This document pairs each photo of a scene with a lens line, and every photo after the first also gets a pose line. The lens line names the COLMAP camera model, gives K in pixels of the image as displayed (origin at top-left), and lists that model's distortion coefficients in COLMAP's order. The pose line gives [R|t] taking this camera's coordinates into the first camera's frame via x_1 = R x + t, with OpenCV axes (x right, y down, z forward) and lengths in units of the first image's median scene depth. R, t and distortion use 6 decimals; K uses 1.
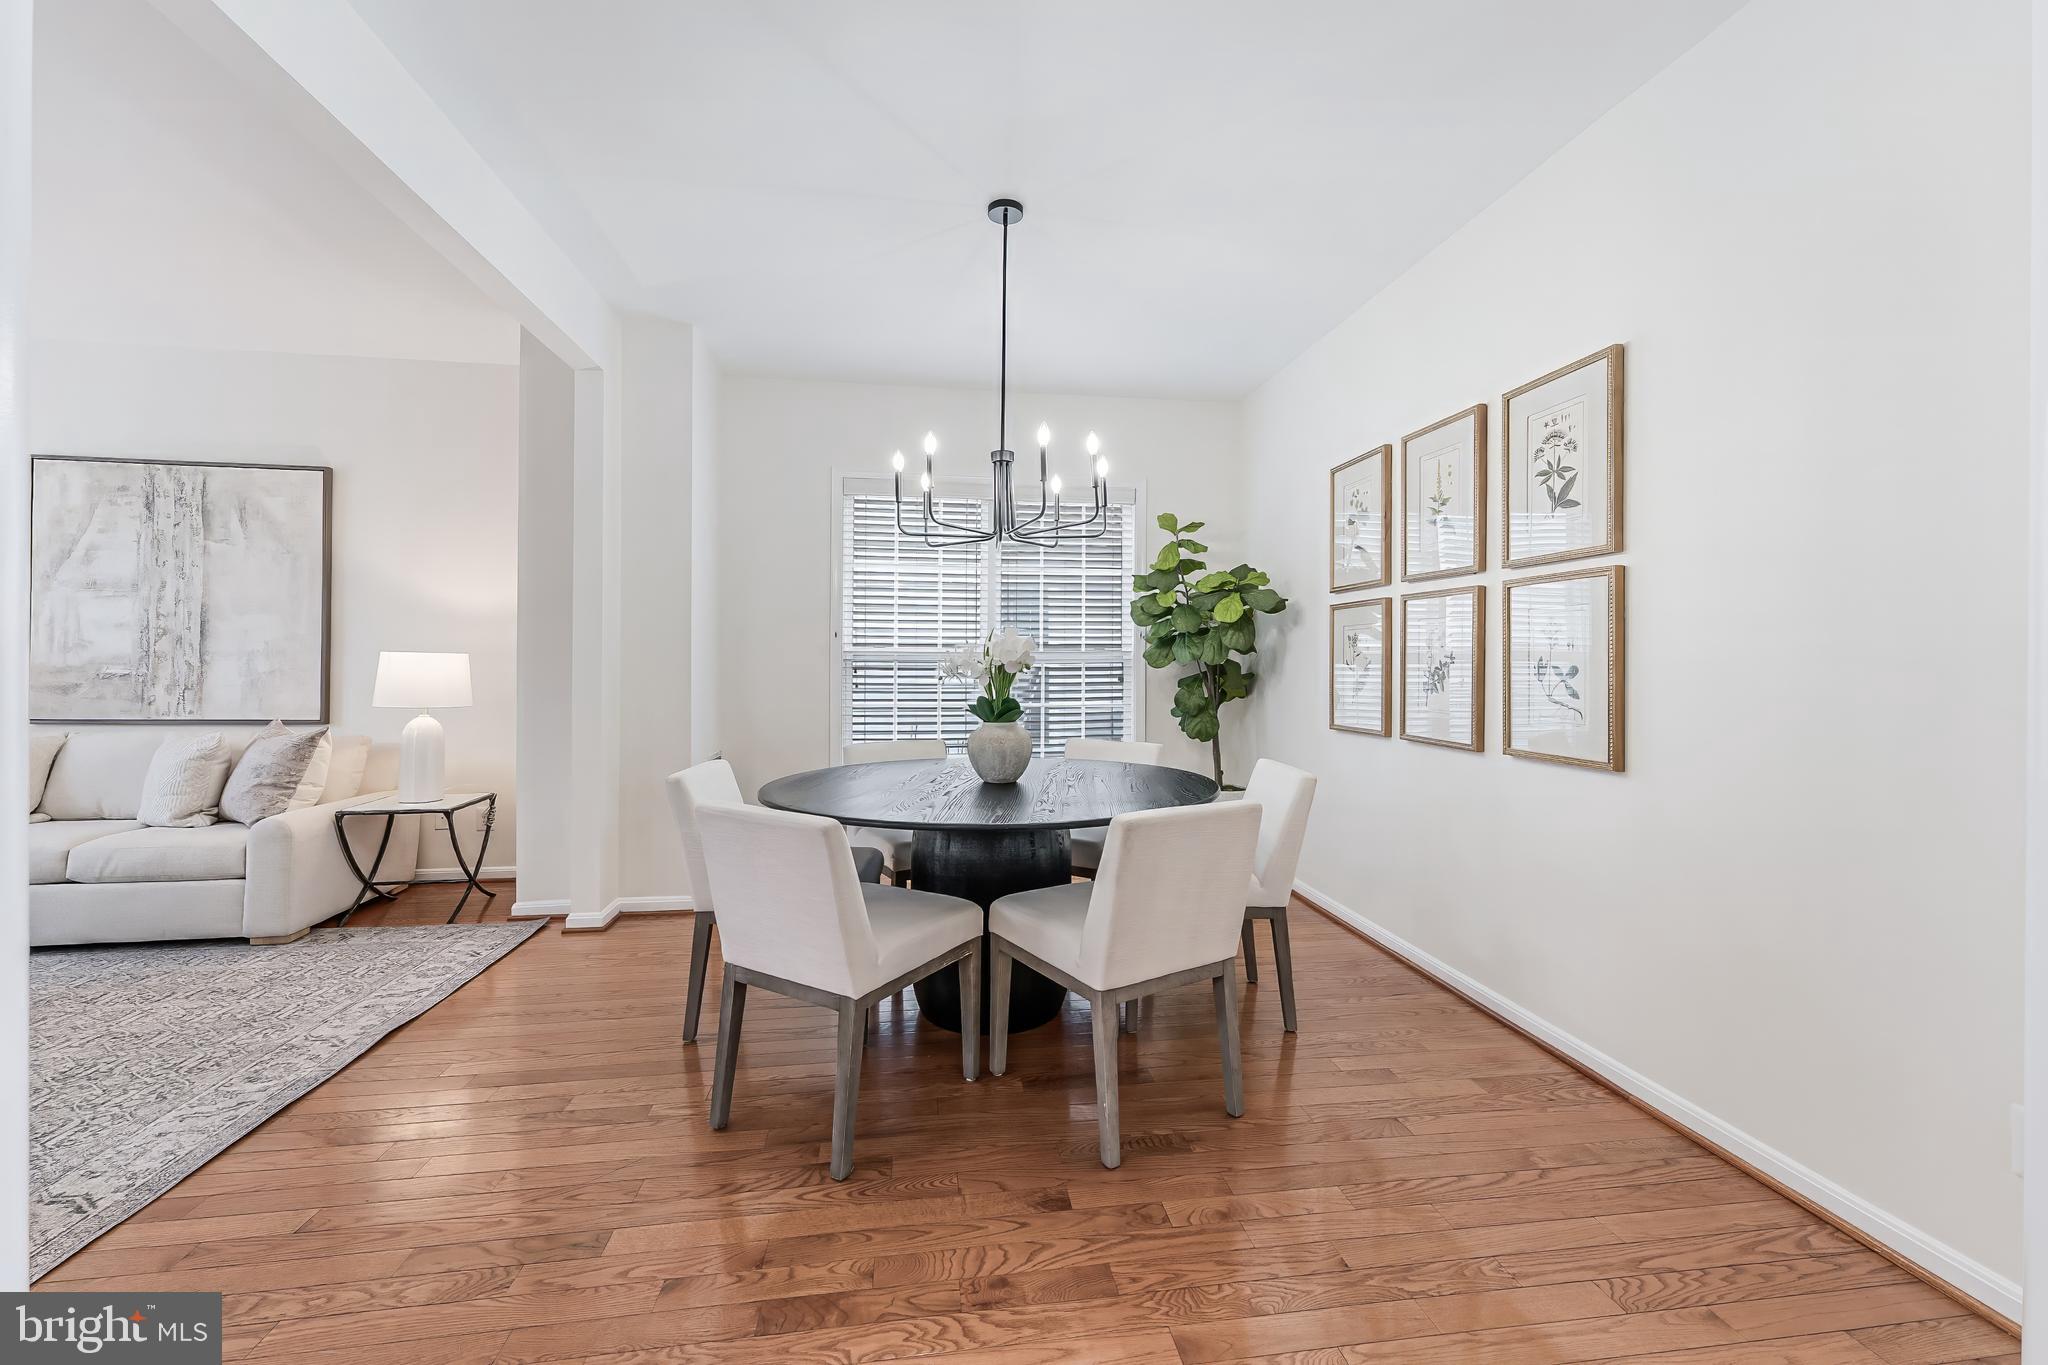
lens RADIAL K [[827.1, 0, 1035.6], [0, 827.1, 660.8], [0, 0, 1]] dist [0.001122, -0.000436]
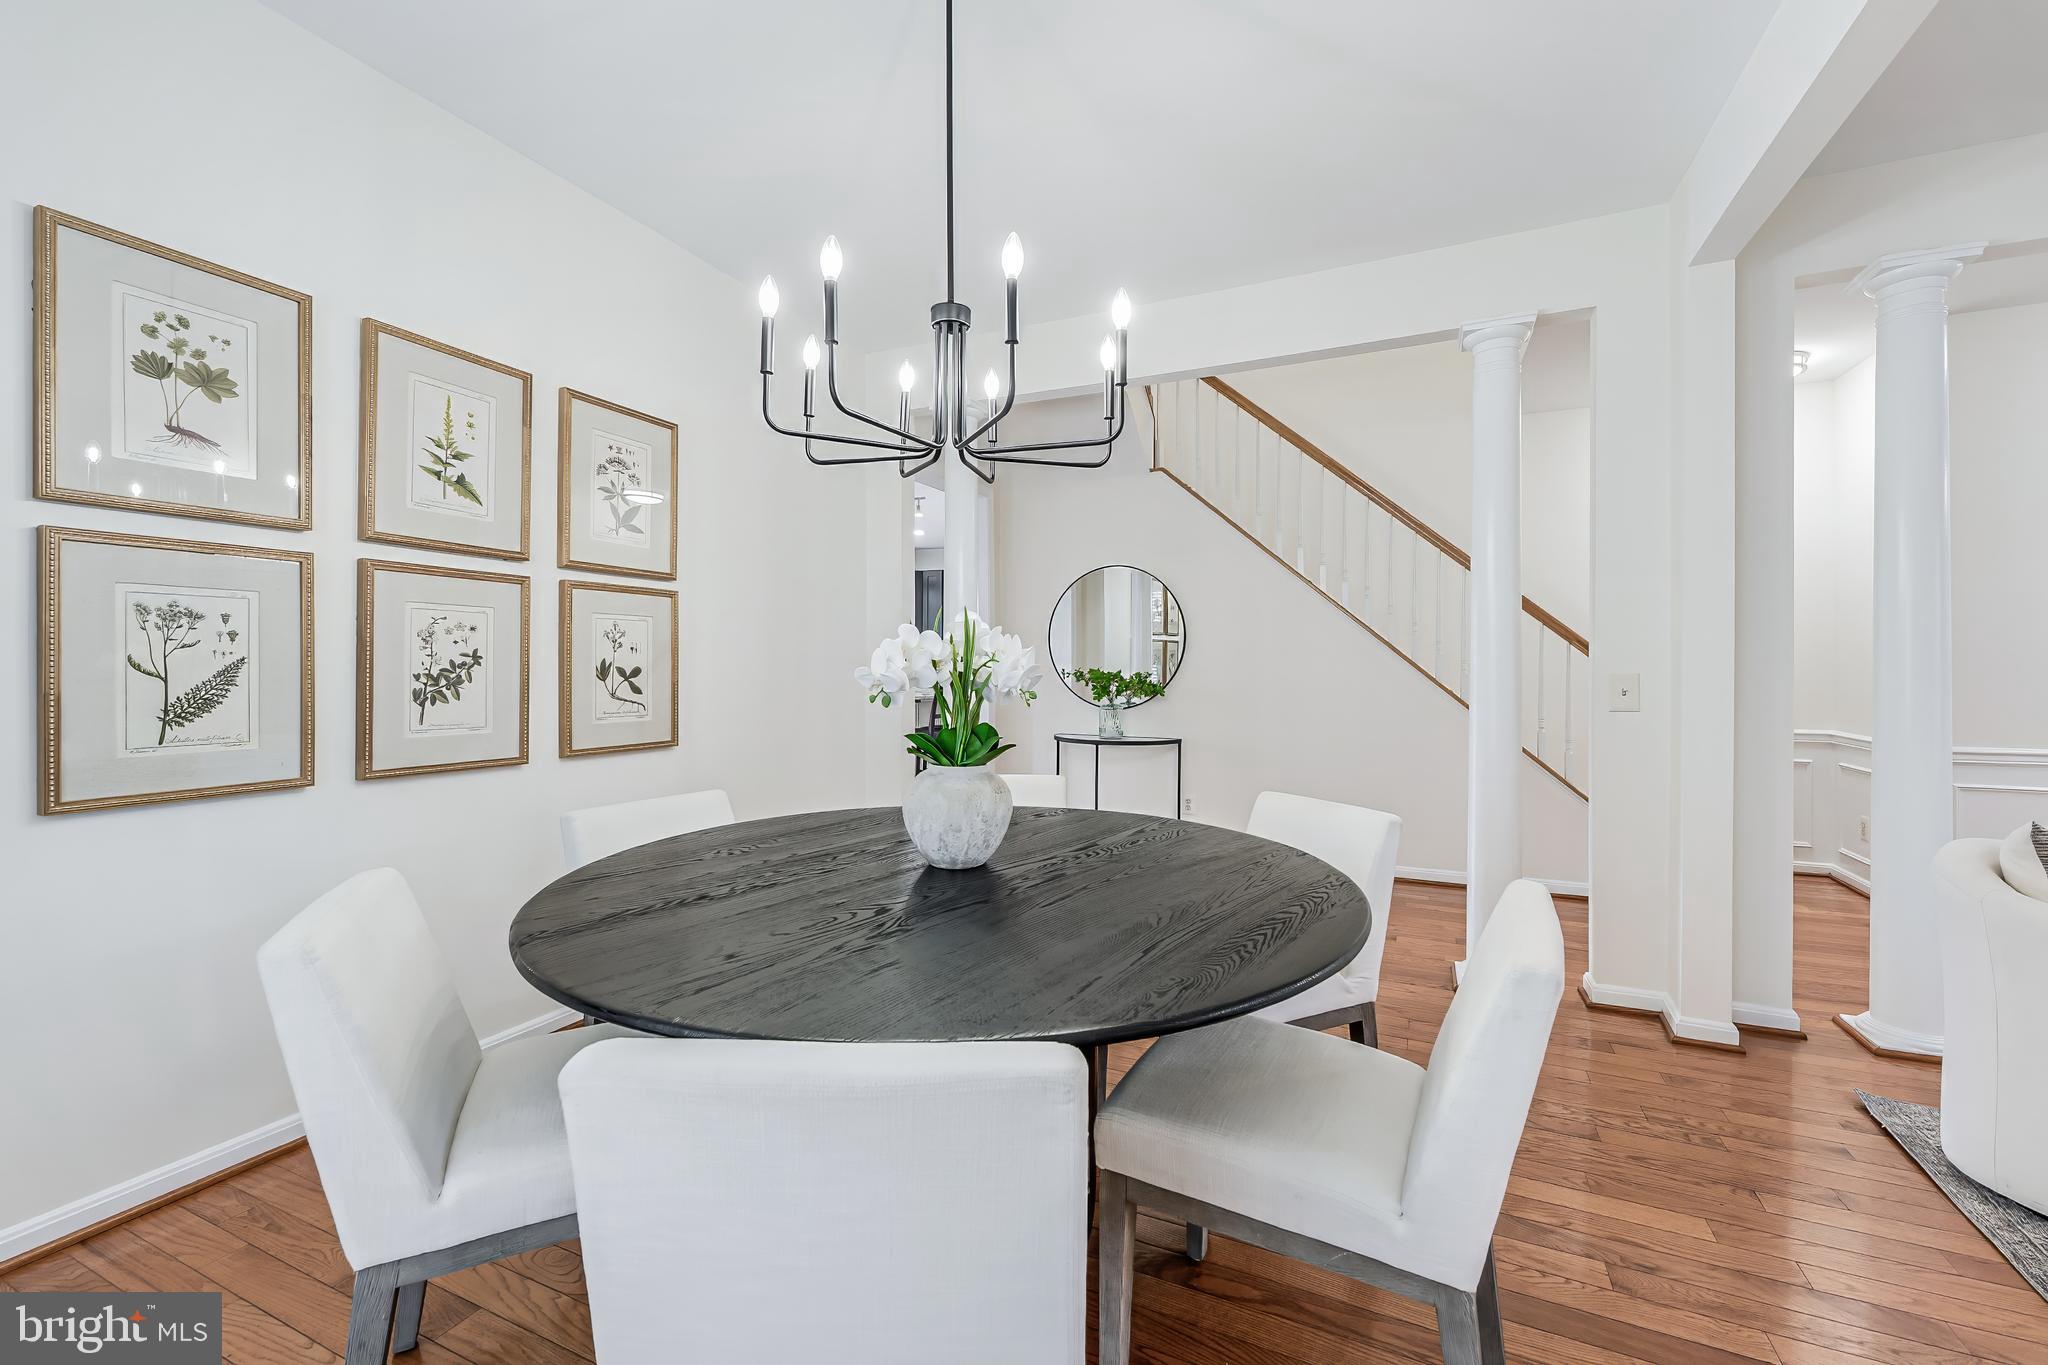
lens RADIAL K [[827.1, 0, 1020.6], [0, 827.1, 672.7], [0, 0, 1]] dist [0.001122, -0.000436]
pose [[-0.830410, -0.012659, 0.557009, -0.308518], [-0.010314, 0.999920, 0.007348, 0.000050], [-0.557058, 0.000357, -0.830474, 1.102600]]
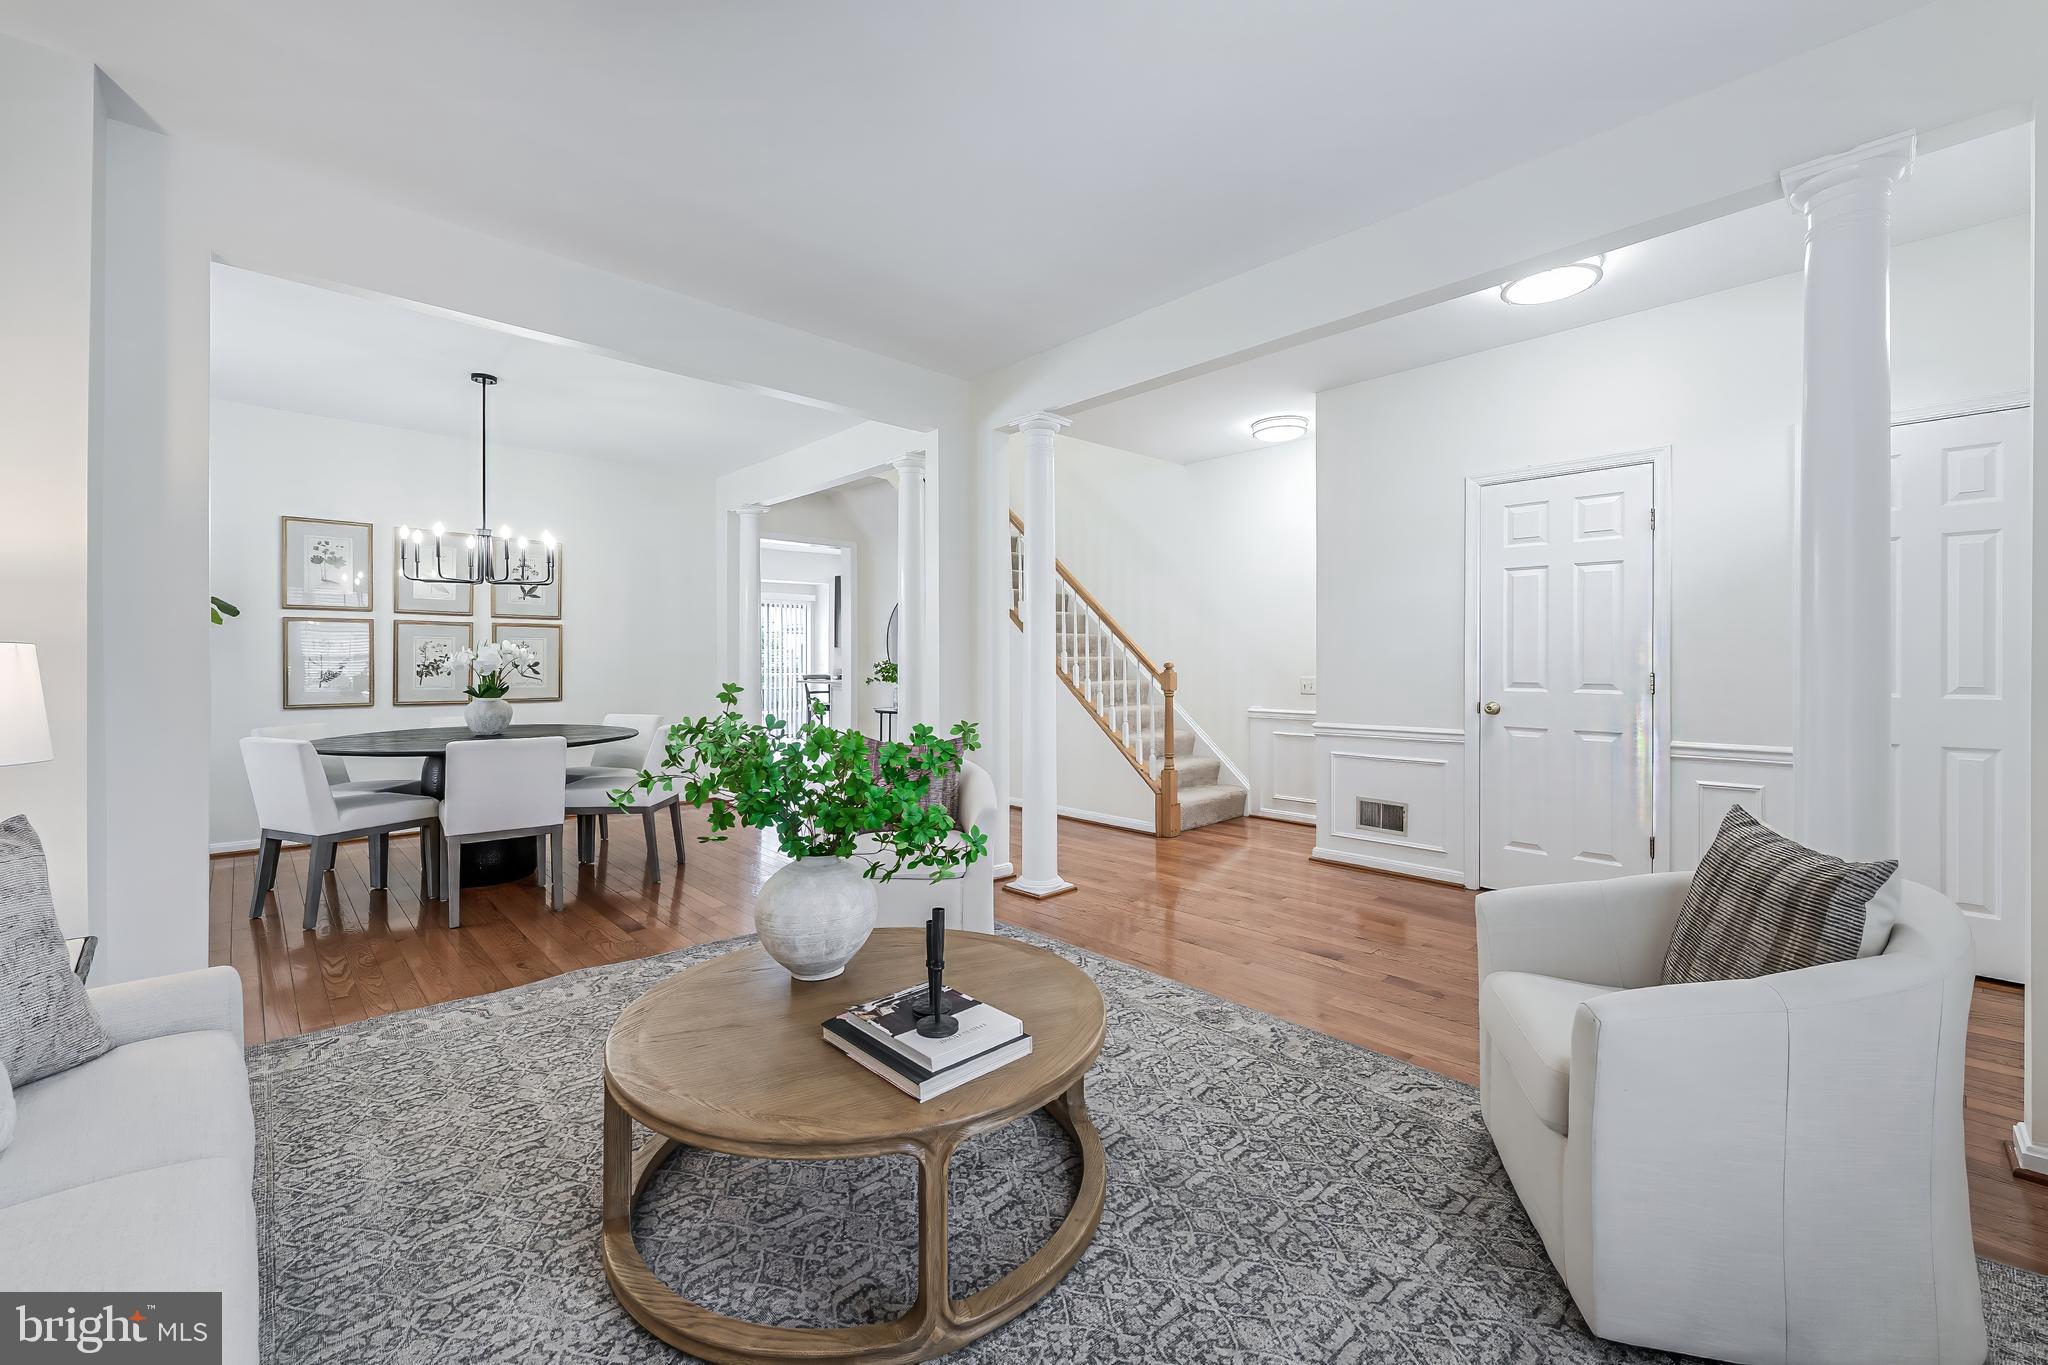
lens RADIAL K [[827.1, 0, 1025.3], [0, 827.1, 667.1], [0, 0, 1]] dist [0.001122, -0.000436]
pose [[-0.574060, -0.009472, 0.818759, -1.478685], [-0.005941, 0.999955, 0.007403, -0.003286], [-0.818792, -0.000614, -0.574090, 0.805121]]
